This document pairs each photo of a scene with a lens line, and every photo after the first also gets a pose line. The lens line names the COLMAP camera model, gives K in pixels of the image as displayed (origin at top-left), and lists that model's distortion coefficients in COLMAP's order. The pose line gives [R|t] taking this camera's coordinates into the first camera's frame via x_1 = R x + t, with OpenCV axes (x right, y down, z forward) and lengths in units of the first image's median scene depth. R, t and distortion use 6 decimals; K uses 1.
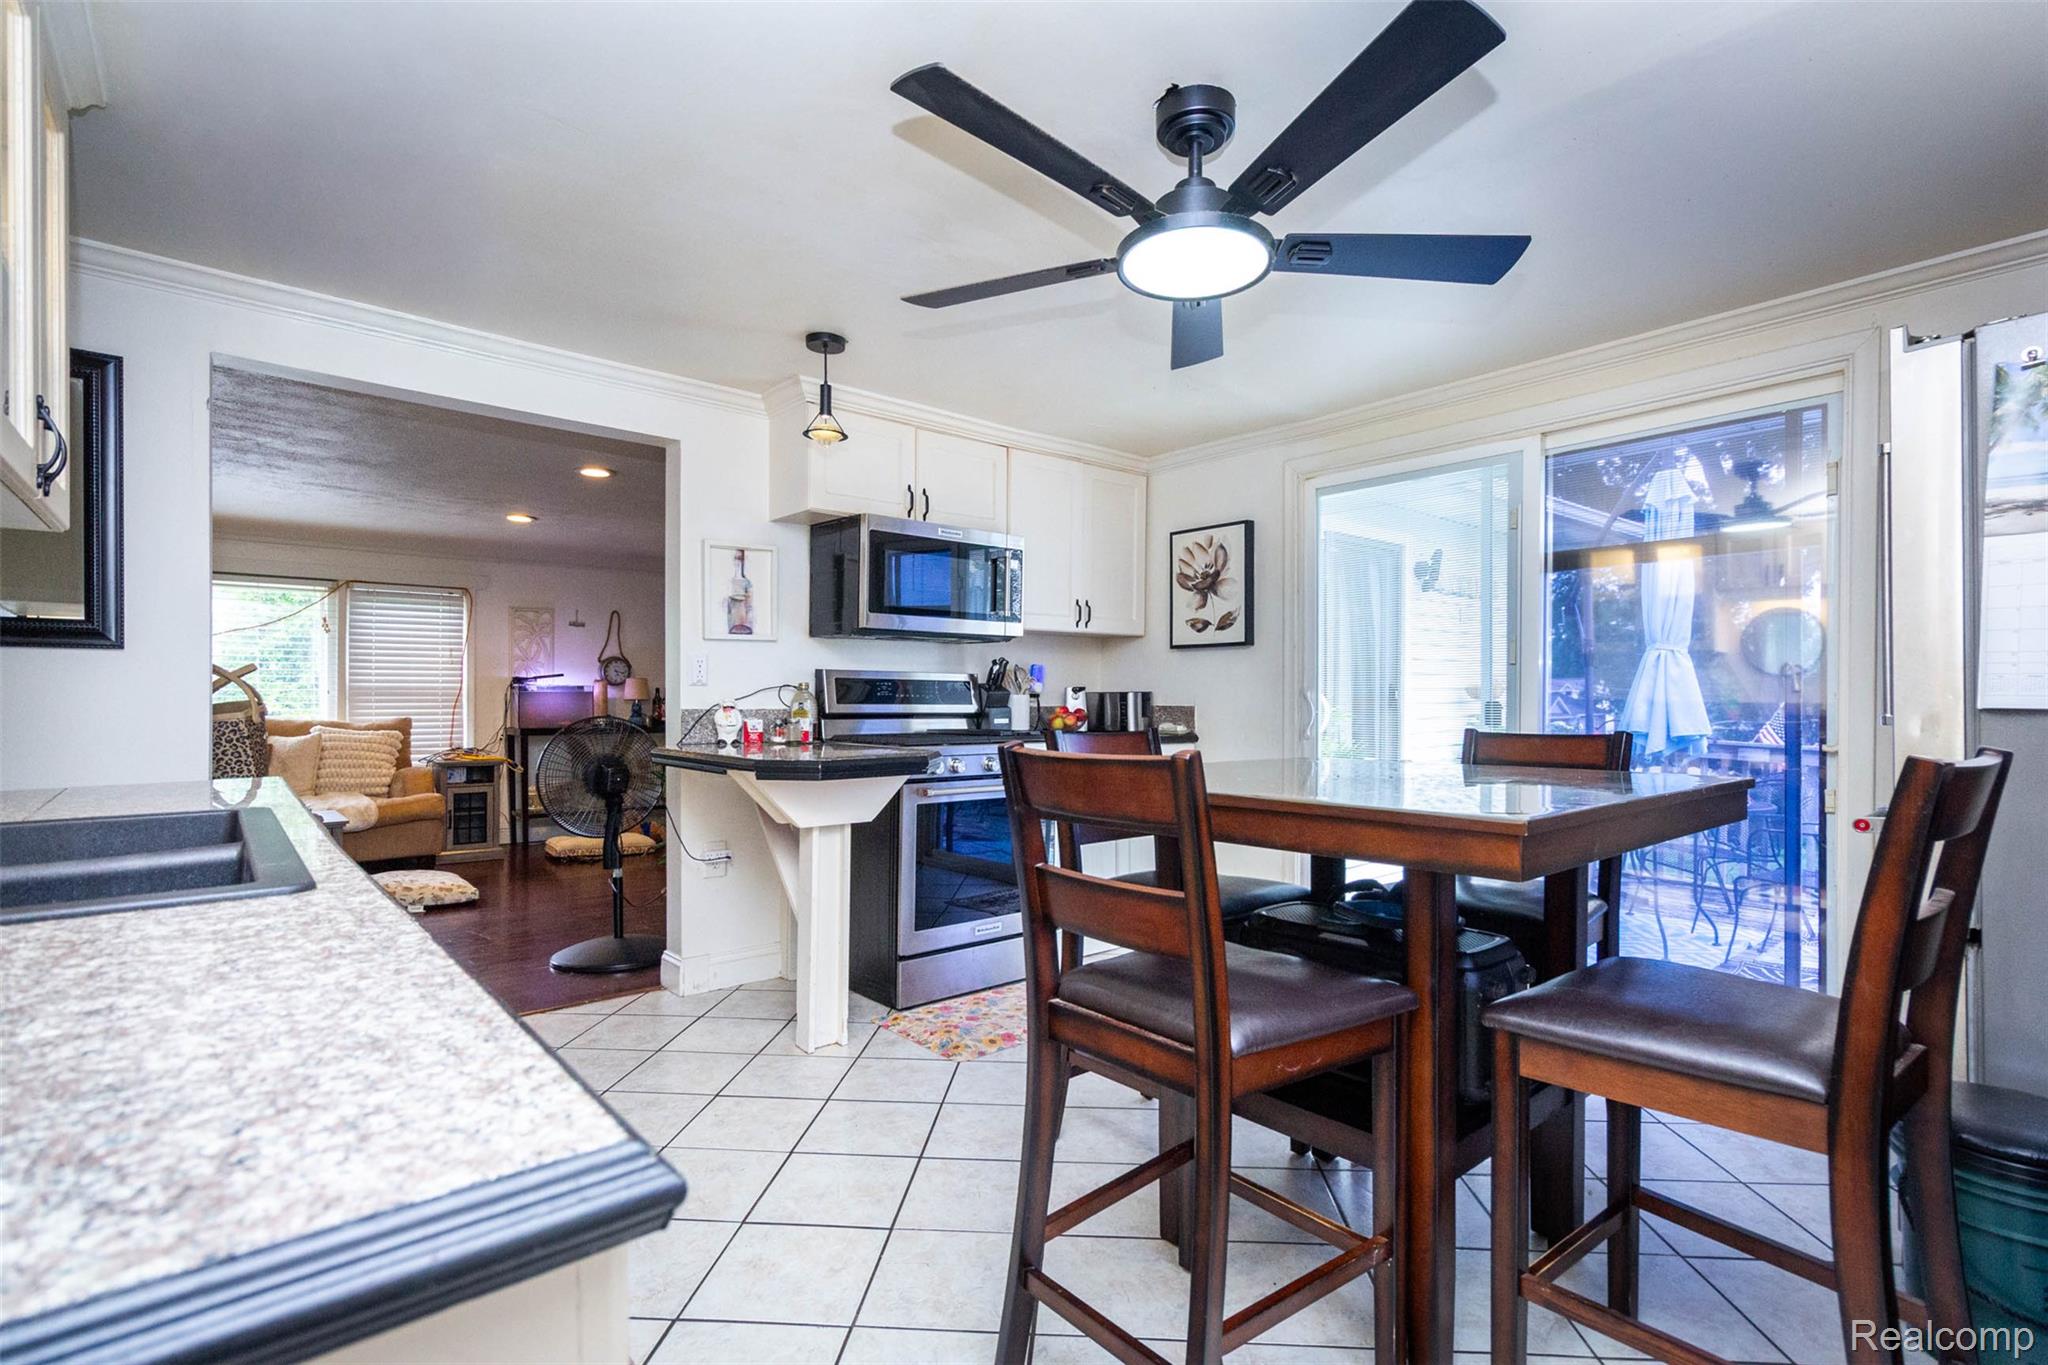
lens RADIAL K [[942.2, 0, 1050.2], [0, 942.2, 678.9], [0, 0, 1]] dist [0.000489, 0.000270]
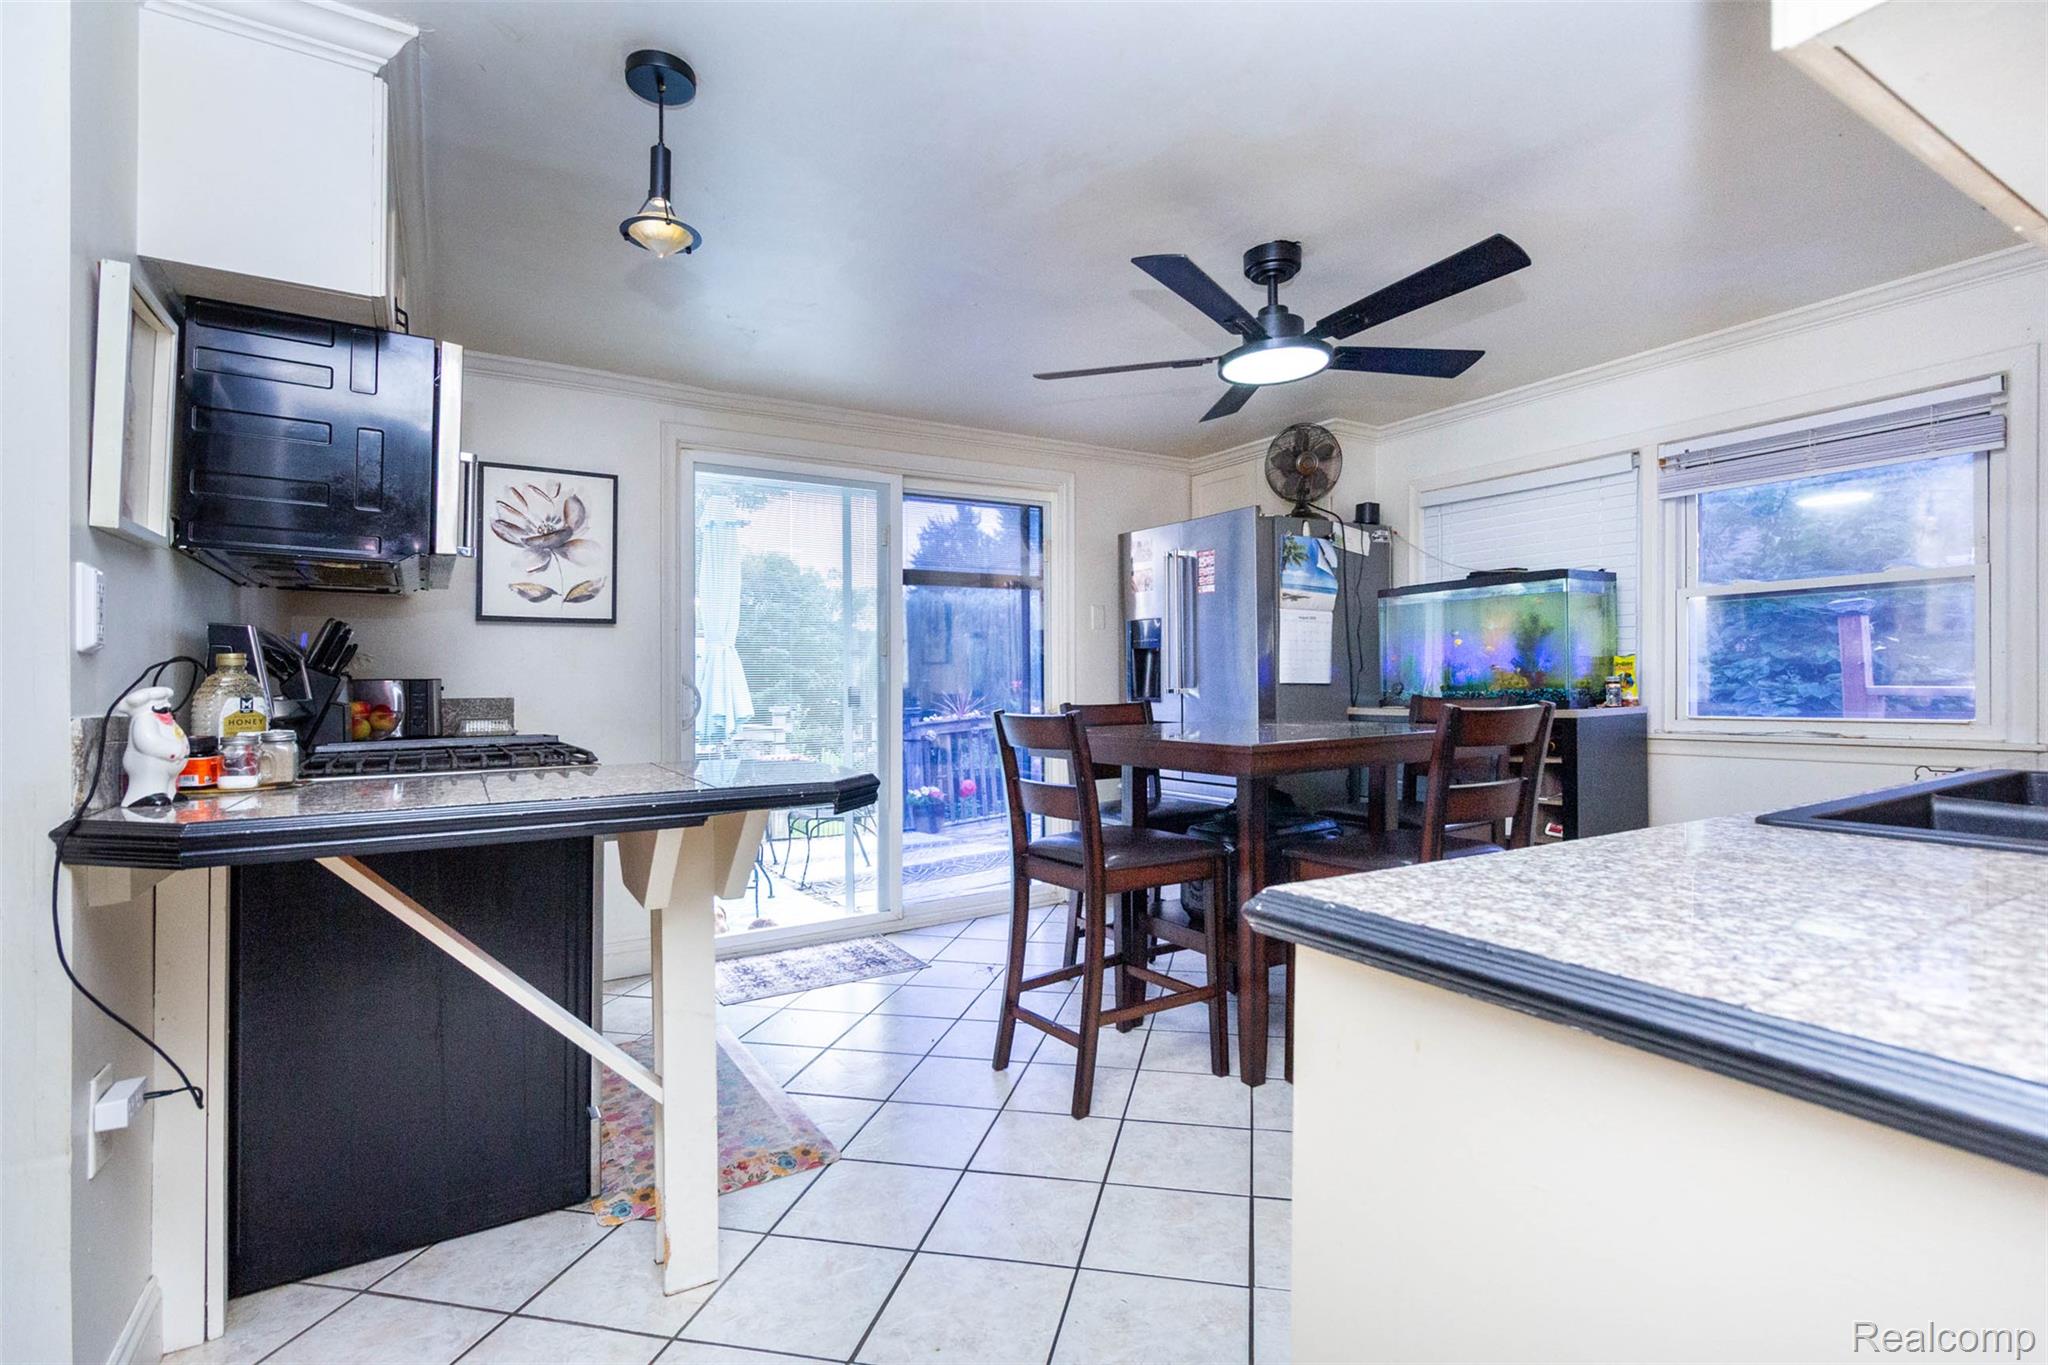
lens RADIAL K [[942.2, 0, 1050.2], [0, 942.2, 678.9], [0, 0, 1]] dist [0.000489, 0.000270]
pose [[0.159207, 0.002422, 0.987242, -0.547833], [-0.011304, 0.999936, -0.000630, 0.009208], [-0.987180, -0.011060, 0.159224, 0.471097]]
